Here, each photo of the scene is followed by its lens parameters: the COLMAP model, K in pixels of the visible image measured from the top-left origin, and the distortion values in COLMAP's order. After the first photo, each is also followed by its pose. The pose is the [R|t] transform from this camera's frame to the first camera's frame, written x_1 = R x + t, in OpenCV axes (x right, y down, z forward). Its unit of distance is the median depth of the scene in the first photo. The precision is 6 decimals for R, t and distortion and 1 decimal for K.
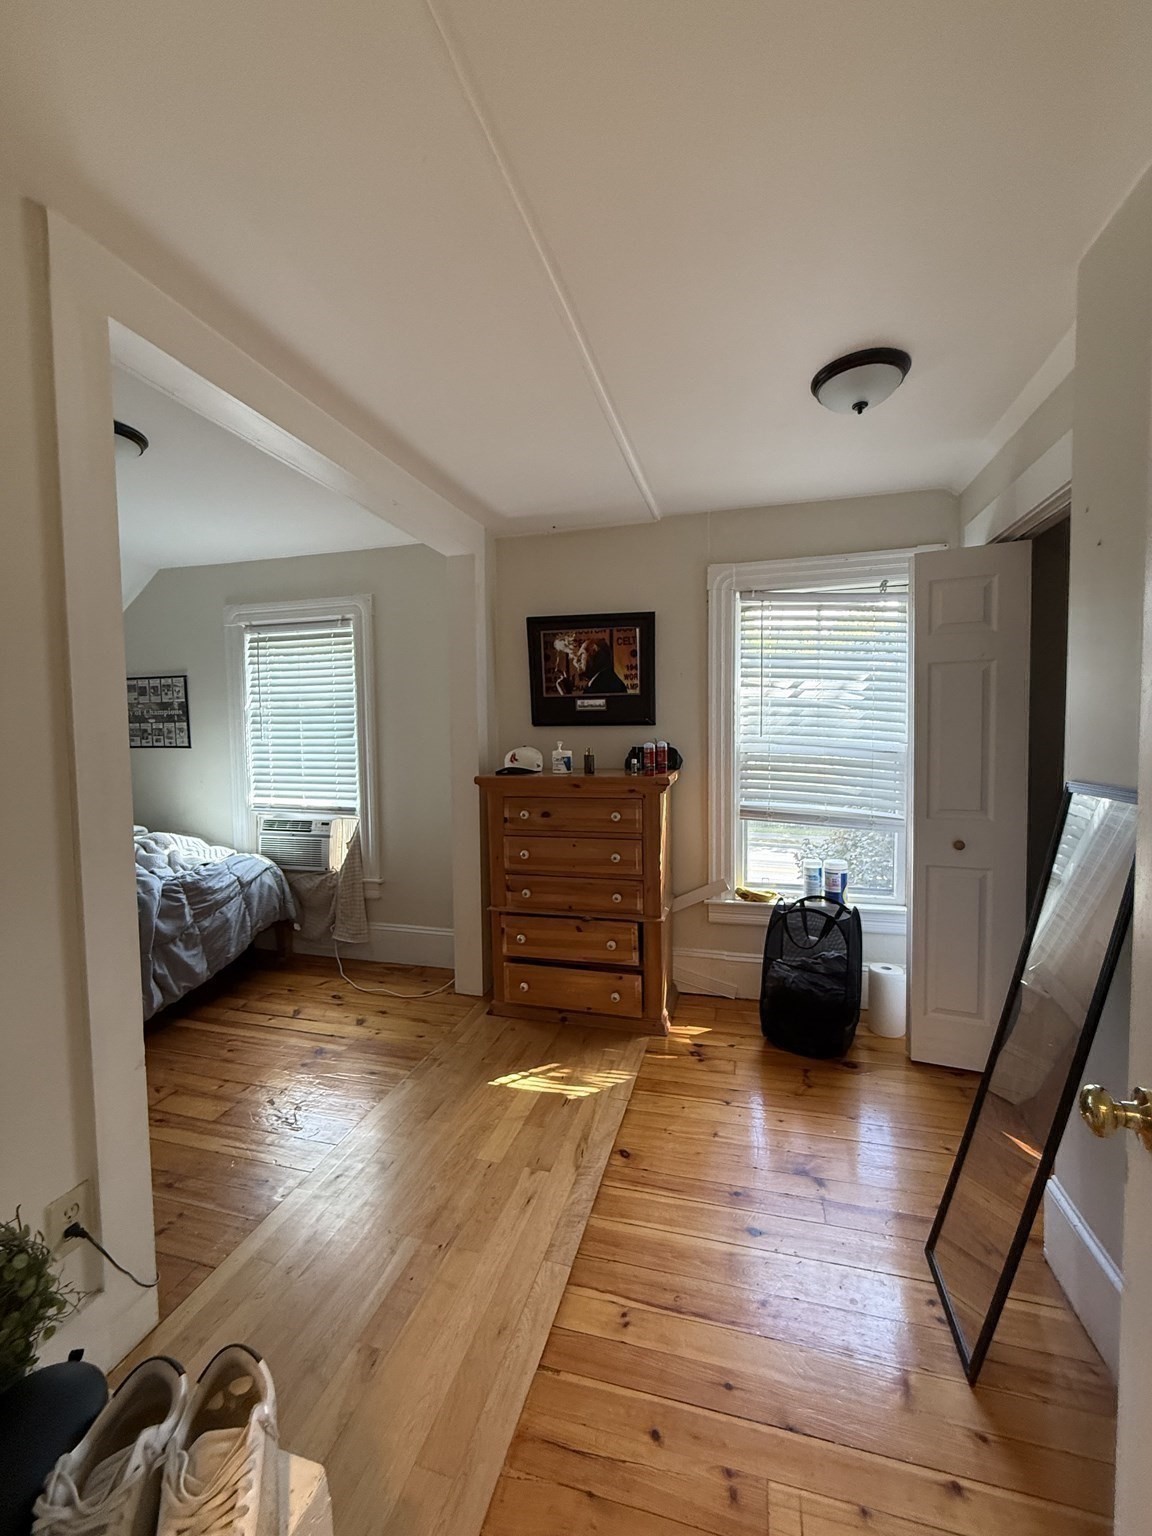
lens RADIAL K [[615.6, 0, 582.7], [0, 615.6, 762.2], [0, 0, 1]] dist [-0.003282, -0.000312]
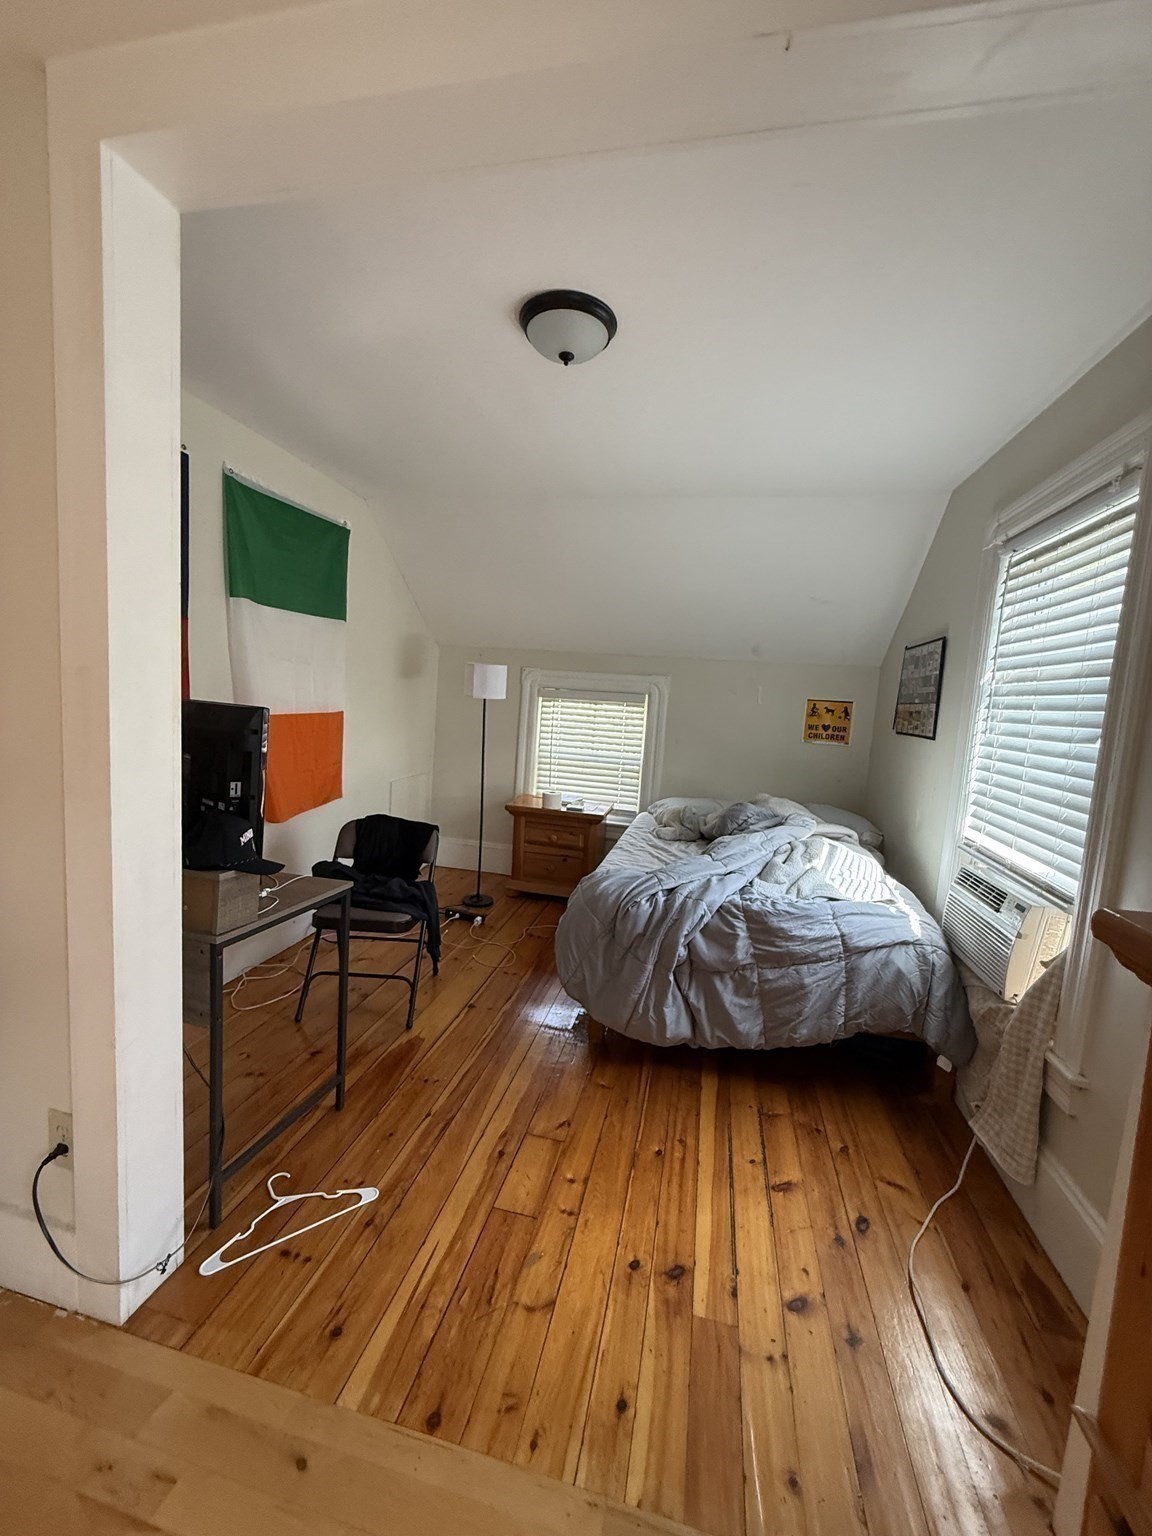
lens RADIAL K [[615.6, 0, 580.3], [0, 615.6, 767.0], [0, 0, 1]] dist [-0.003282, -0.000312]
pose [[0.051677, 0.124493, -0.990874, 0.055121], [-0.121594, 0.985602, 0.117489, -0.033188], [0.991234, 0.114413, 0.066070, 0.693504]]
